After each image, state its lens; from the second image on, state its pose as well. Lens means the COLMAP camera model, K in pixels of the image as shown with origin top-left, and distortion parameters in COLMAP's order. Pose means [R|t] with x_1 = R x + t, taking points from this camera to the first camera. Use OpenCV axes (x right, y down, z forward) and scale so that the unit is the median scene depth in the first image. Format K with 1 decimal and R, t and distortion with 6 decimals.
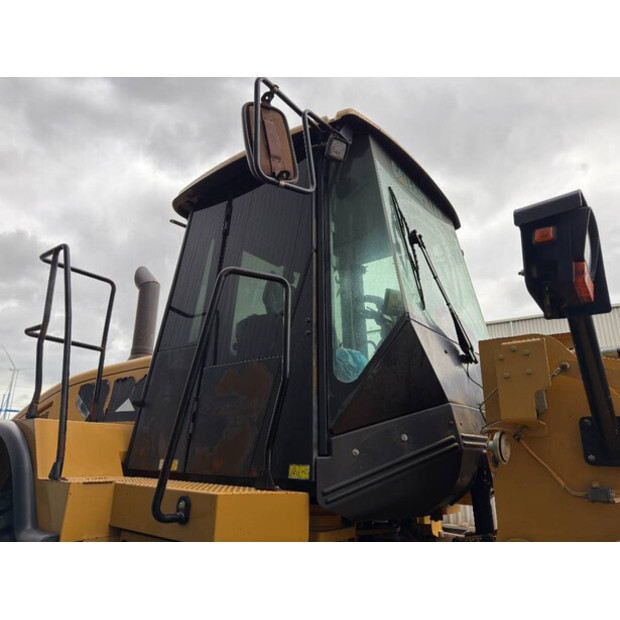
lens RADIAL K [[433.1, 0, 303.6], [0, 433.1, 312.1], [0, 0, 1]] dist [0.020616, -0.022479]
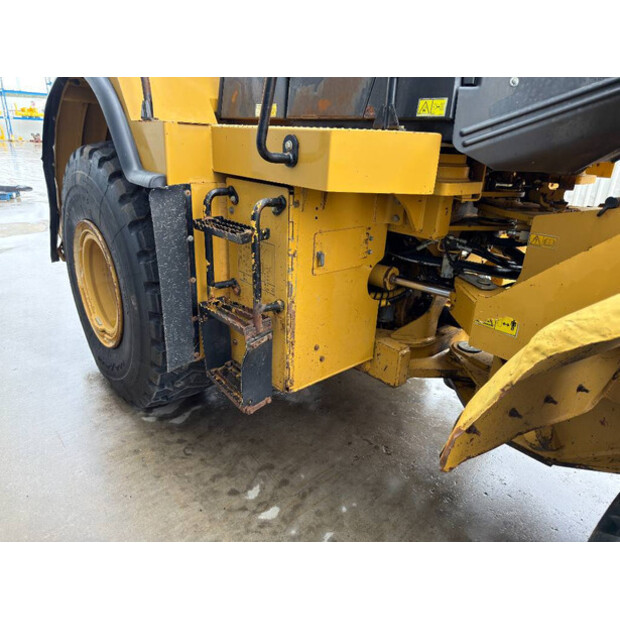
lens RADIAL K [[433.1, 0, 311.2], [0, 433.1, 307.6], [0, 0, 1]] dist [0.020616, -0.022479]
pose [[0.985263, 0.085721, -0.148015, -0.077471], [0.026150, 0.779693, 0.625615, 0.151925], [0.169035, -0.620266, 0.765961, 0.136363]]
